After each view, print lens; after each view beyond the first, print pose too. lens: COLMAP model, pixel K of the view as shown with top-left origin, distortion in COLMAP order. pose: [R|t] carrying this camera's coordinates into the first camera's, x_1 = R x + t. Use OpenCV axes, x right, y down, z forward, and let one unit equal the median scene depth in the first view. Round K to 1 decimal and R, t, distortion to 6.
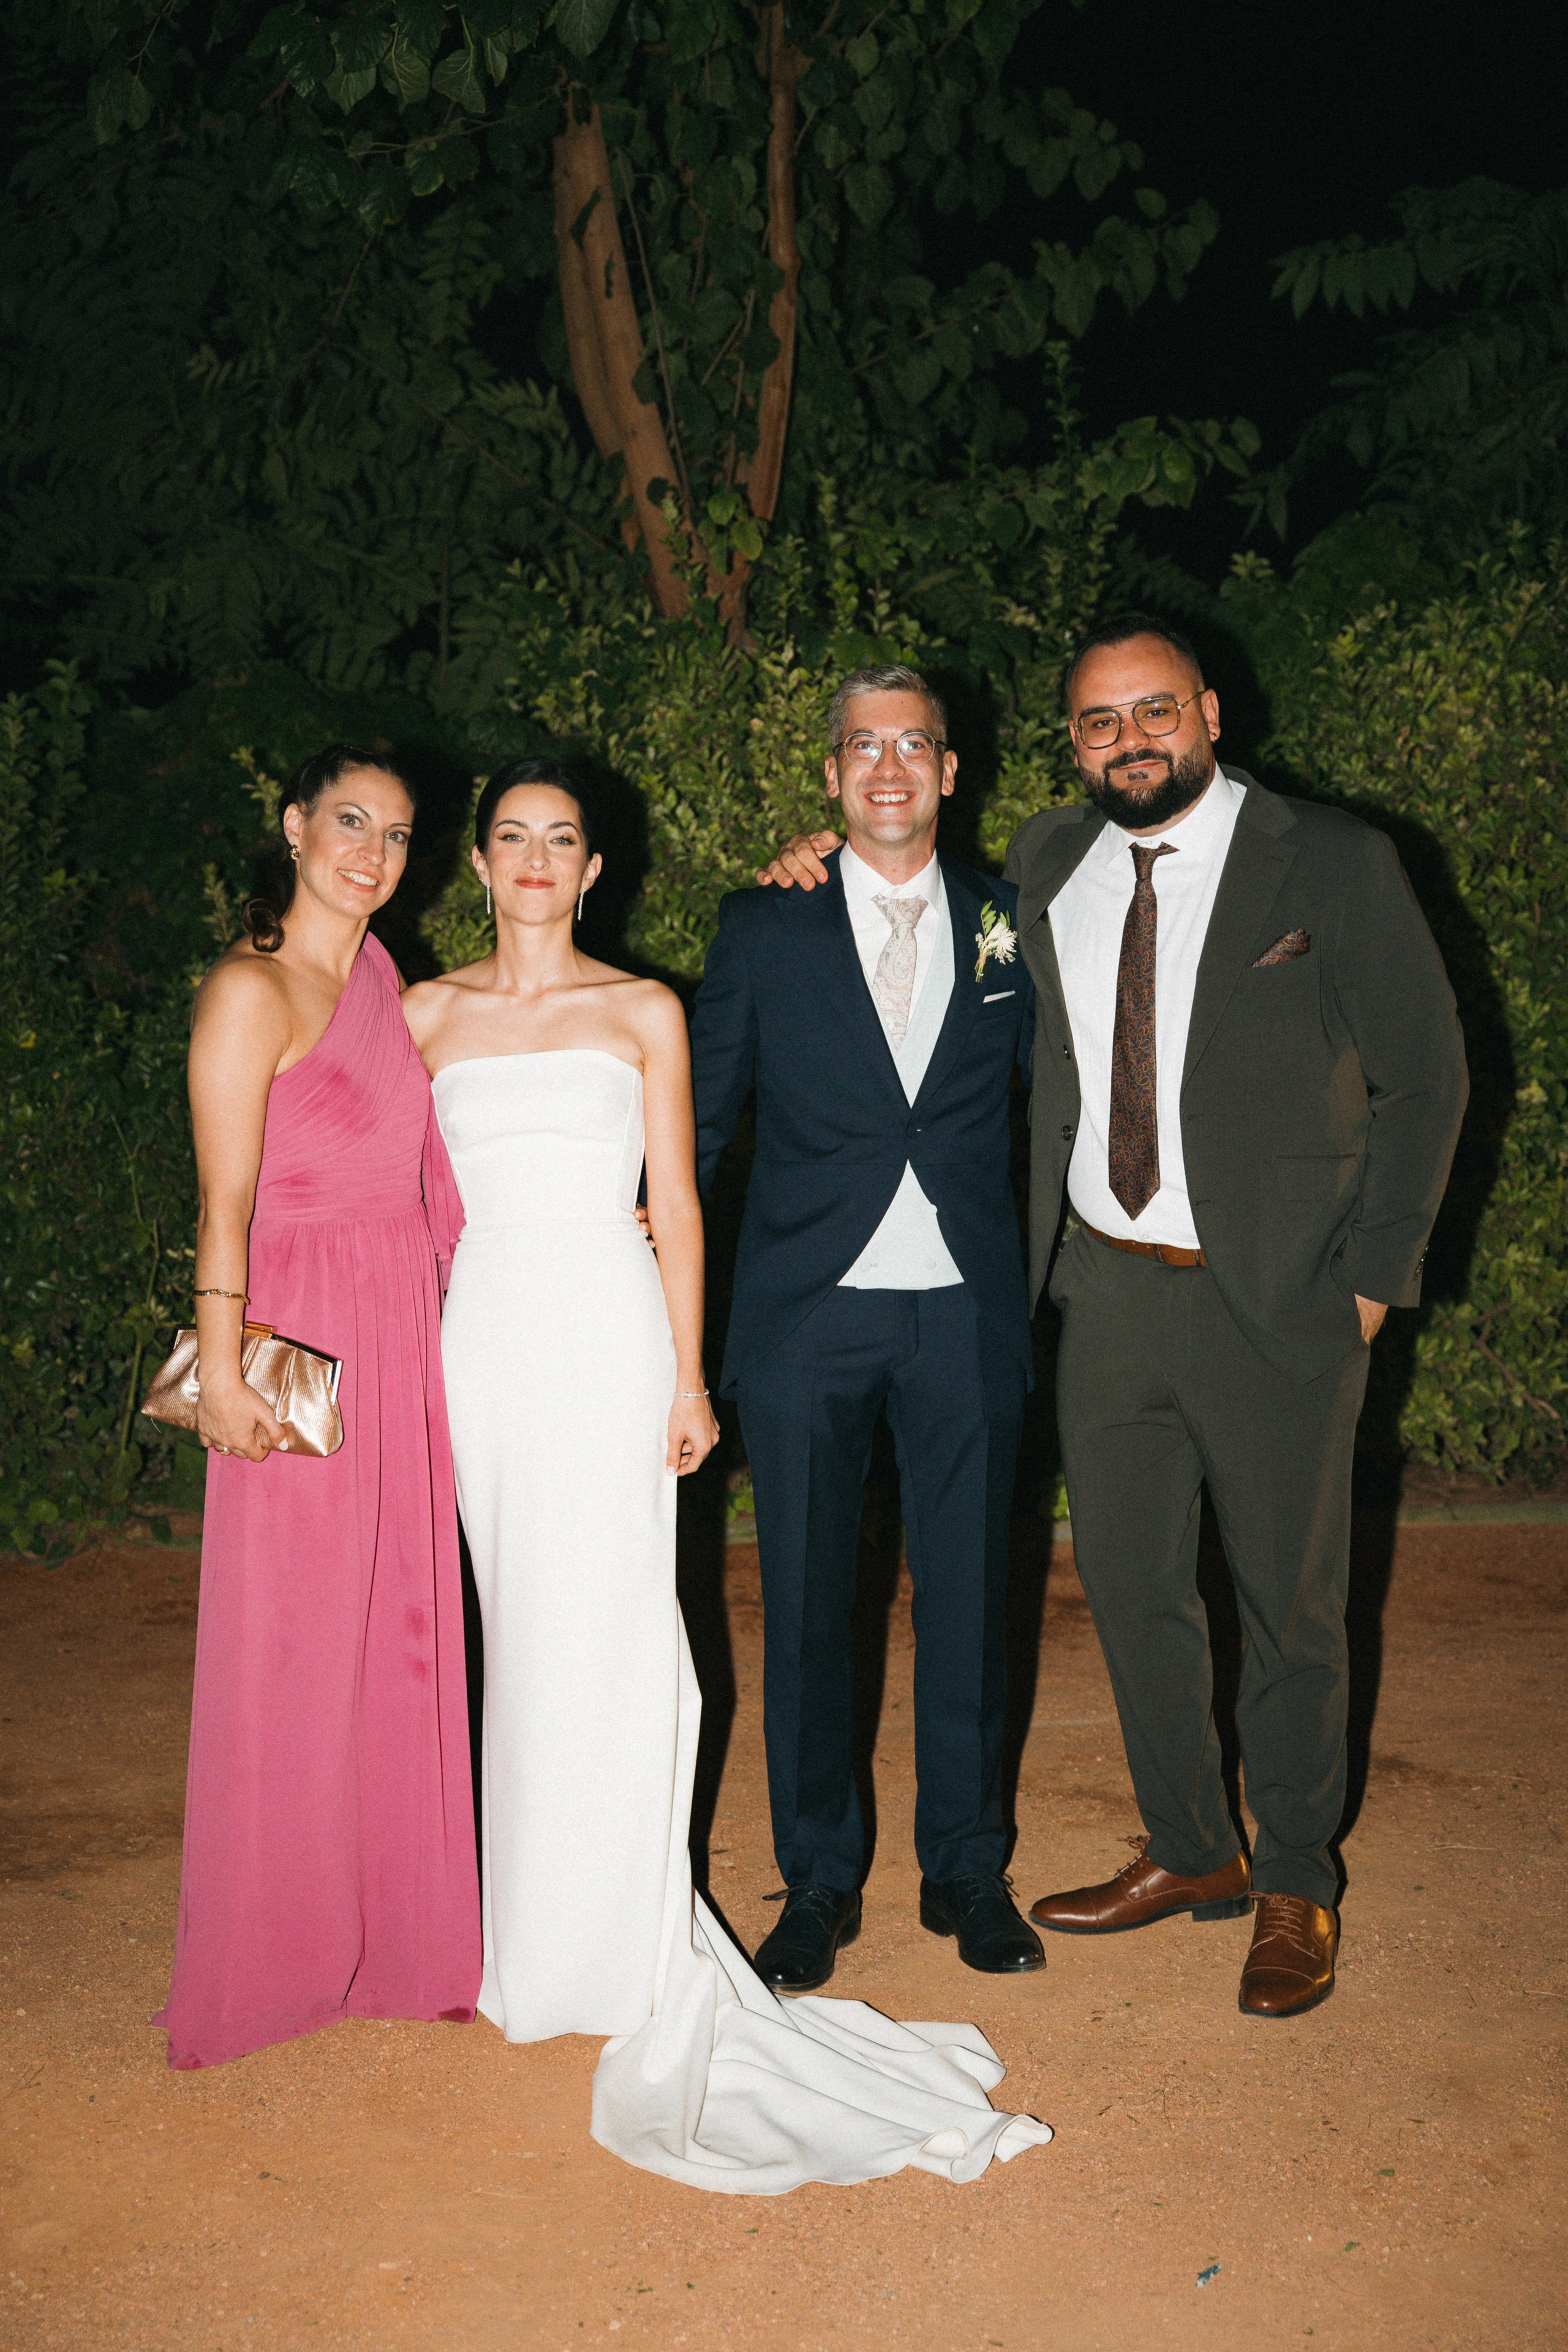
lens RADIAL K [[2985.4, 0, 786.4], [0, 2985.4, 1178.5], [0, 0, 1]] dist [0.072712, 0.000000]
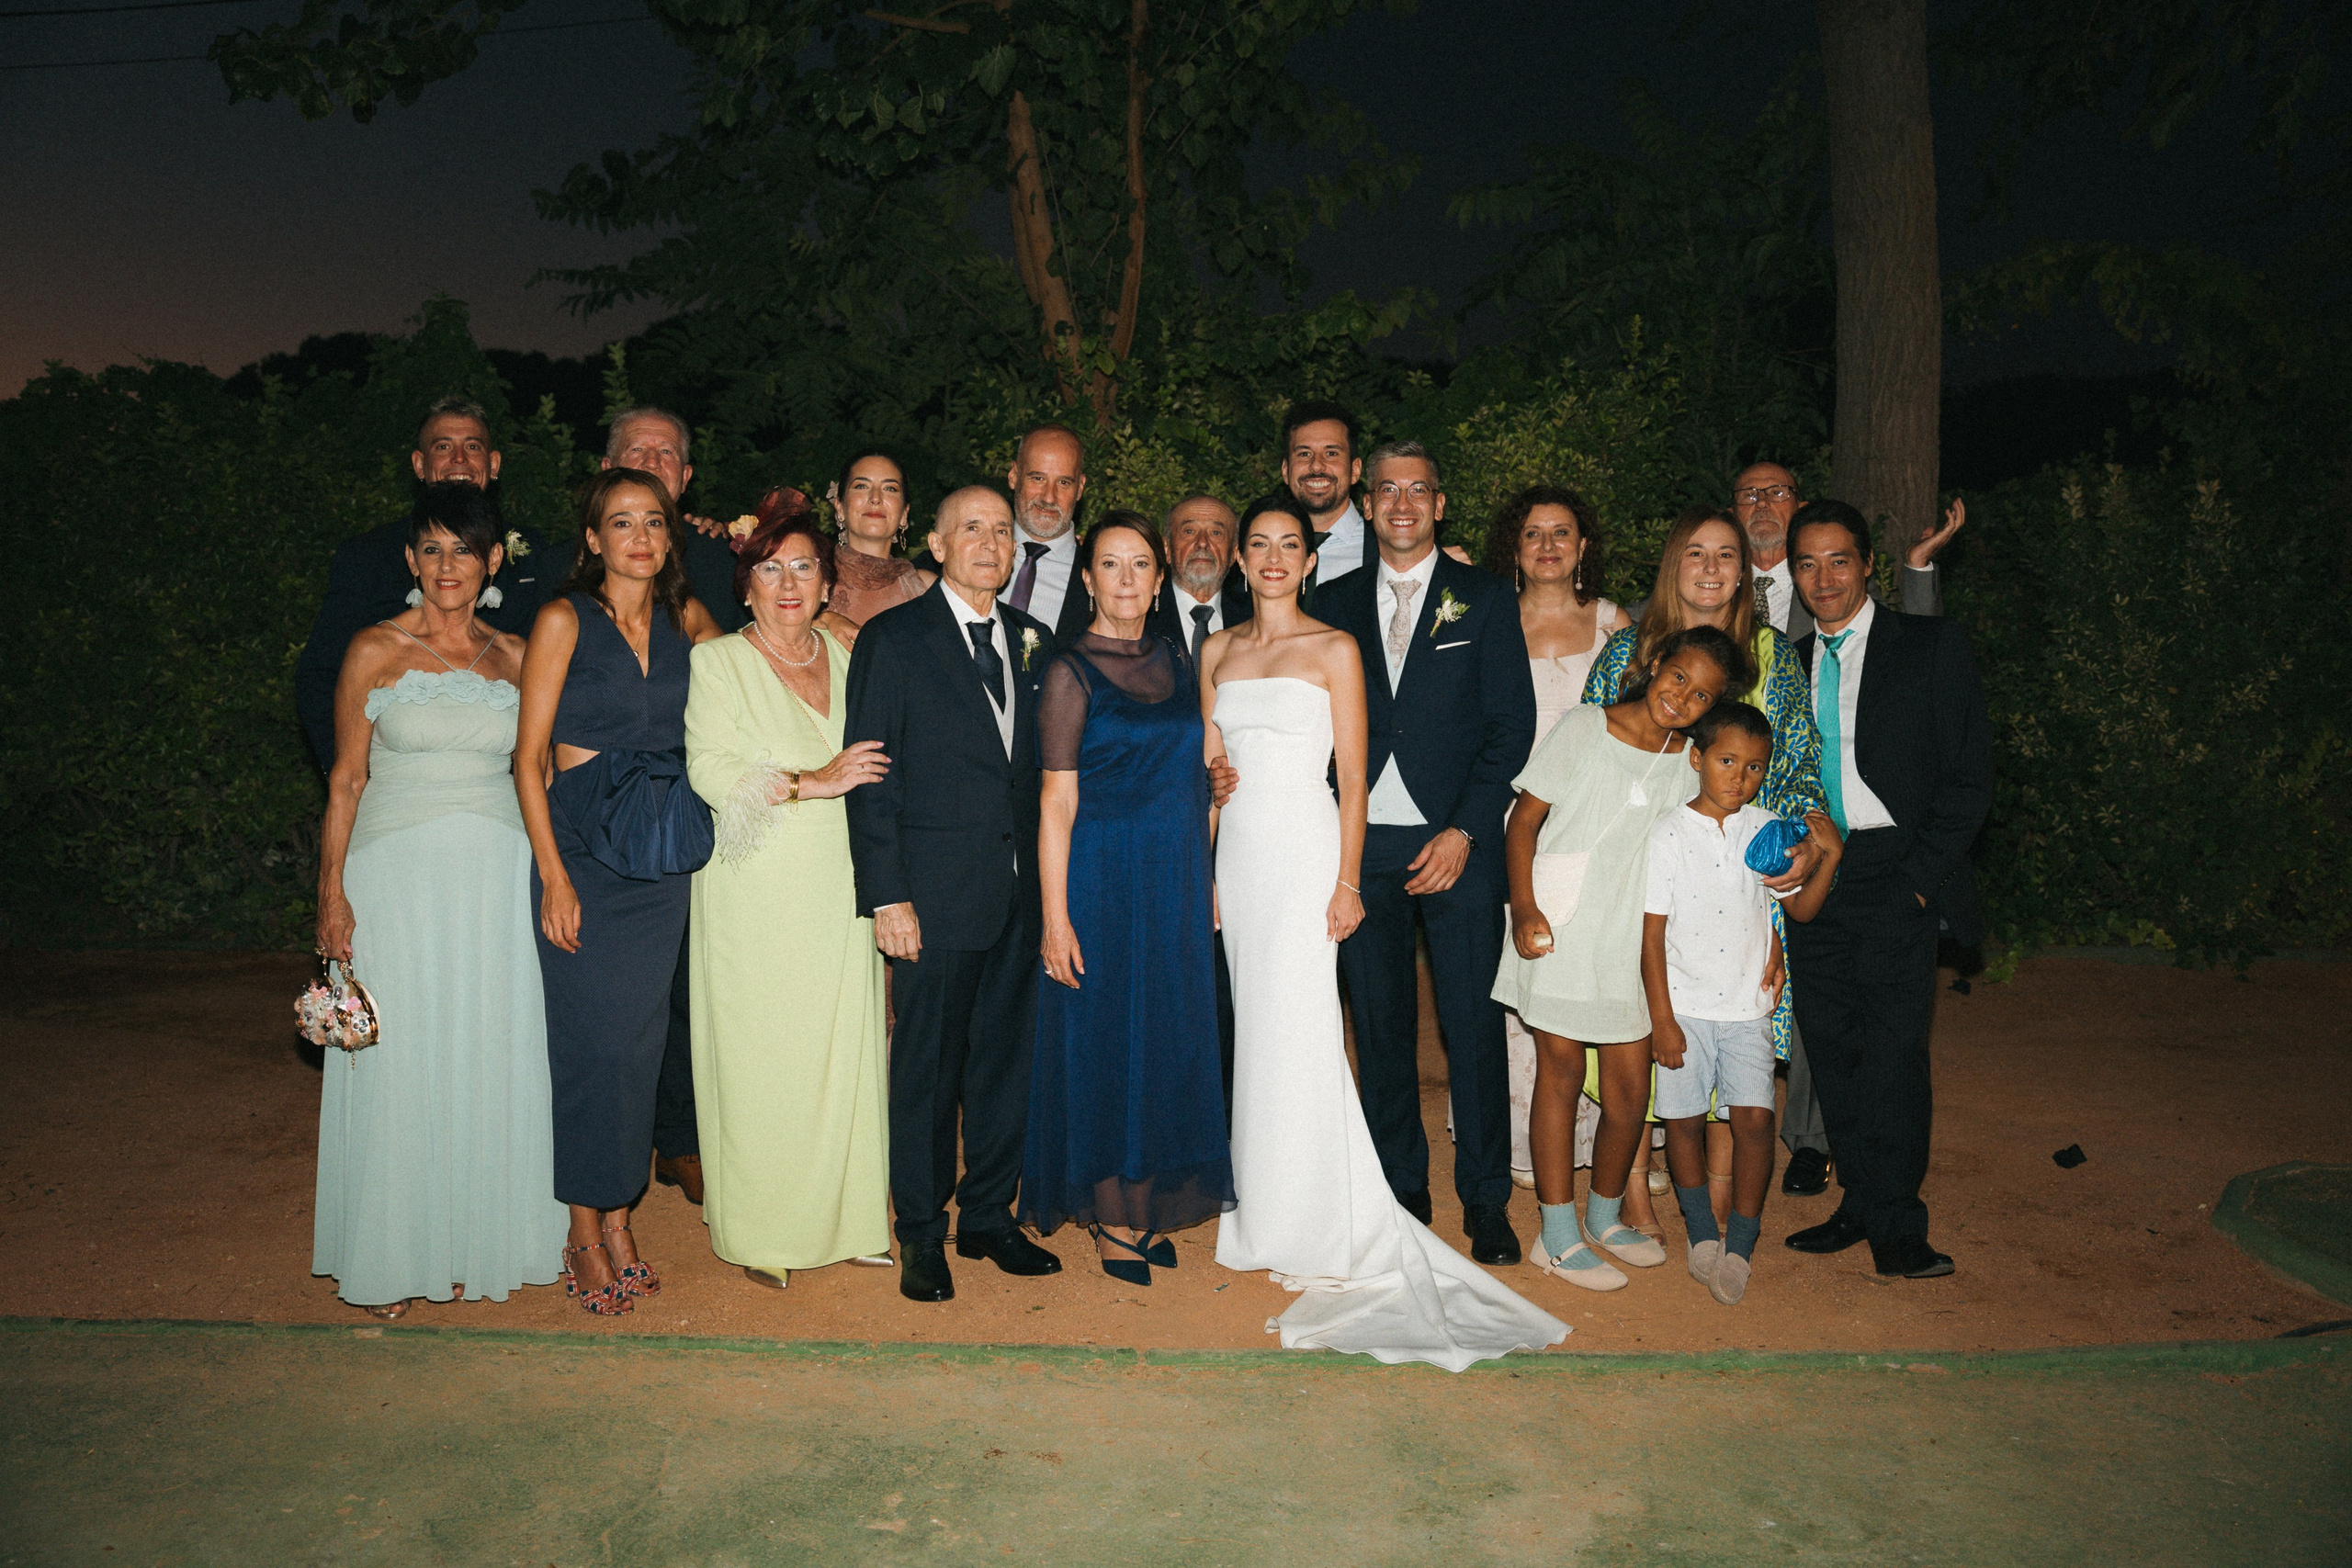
lens RADIAL K [[2171.9, 0, 1169.0], [0, 2171.9, 799.0], [0, 0, 1]] dist [-0.072064, 0.026237]
pose [[0.999138, 0.017687, -0.037556, 0.068135], [-0.017198, 0.999764, 0.013309, 0.013474], [0.037783, -0.012652, 0.999206, -0.200058]]
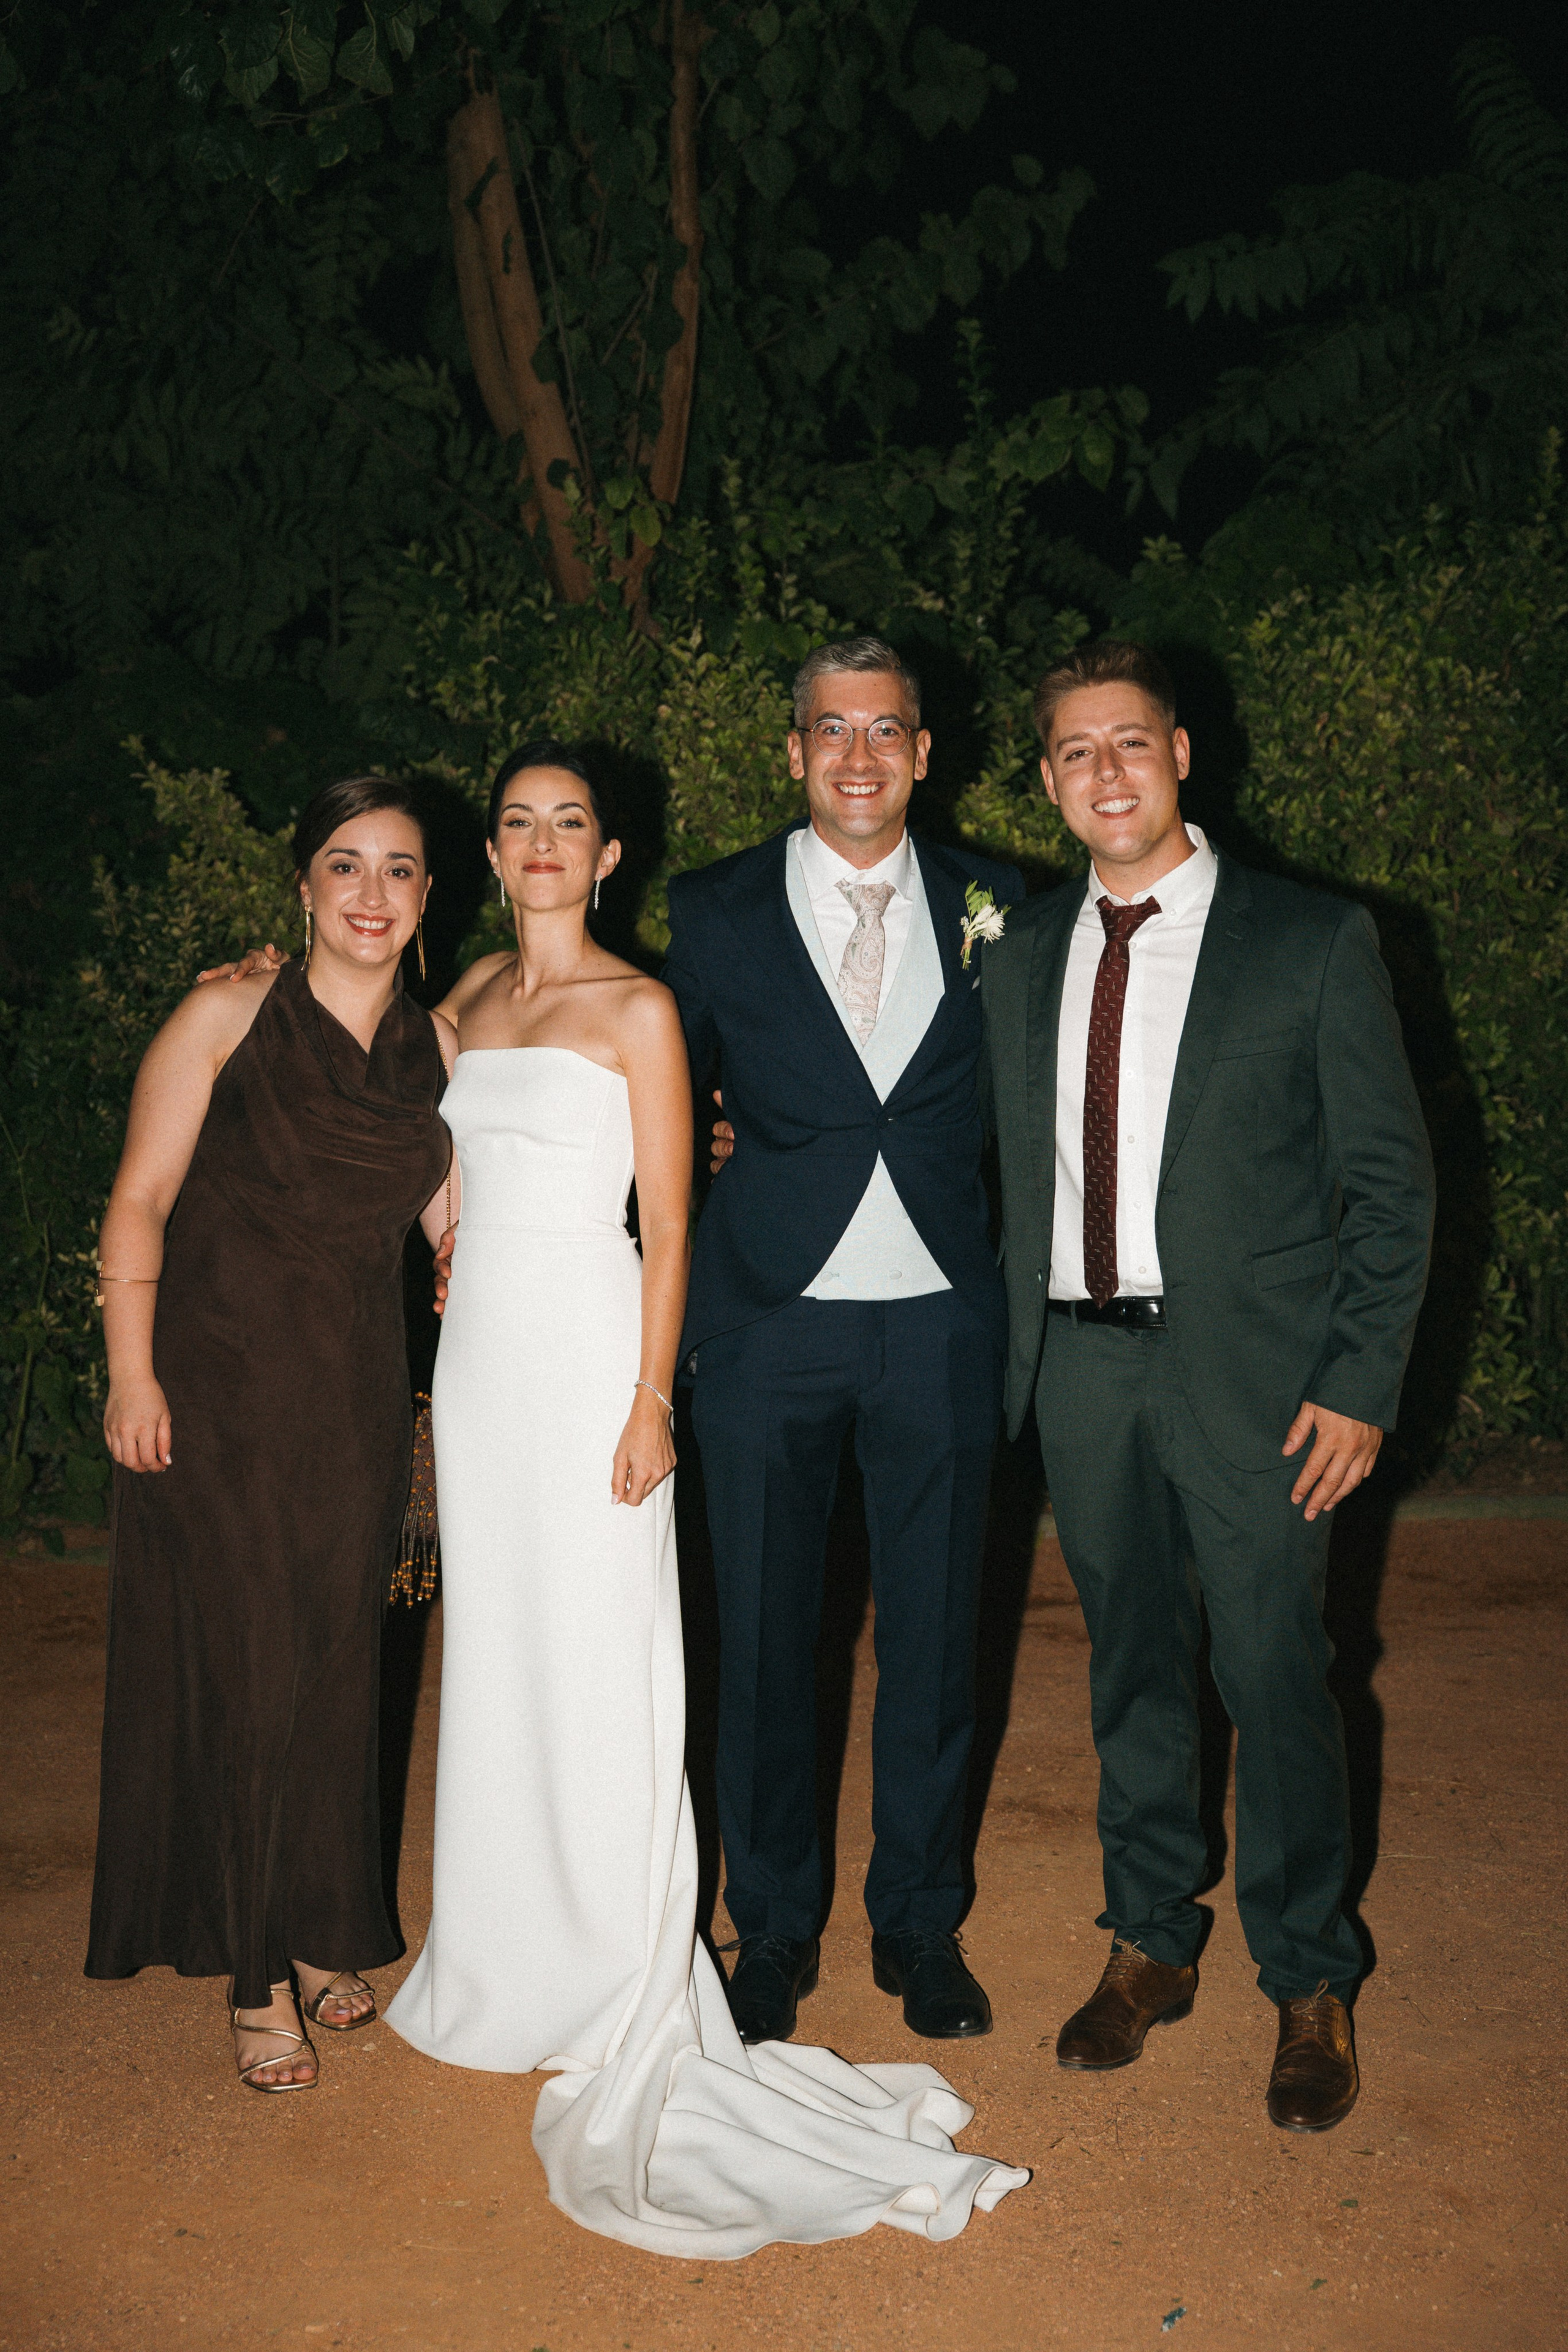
lens RADIAL K [[2985.4, 0, 789.8], [0, 2985.4, 1180.0], [0, 0, 1]] dist [0.072712, 0.000000]
pose [[0.999170, -0.007659, 0.040003, -0.008794], [0.007513, 0.999965, 0.003793, -0.002111], [-0.040031, -0.003490, 0.999192, 0.021120]]
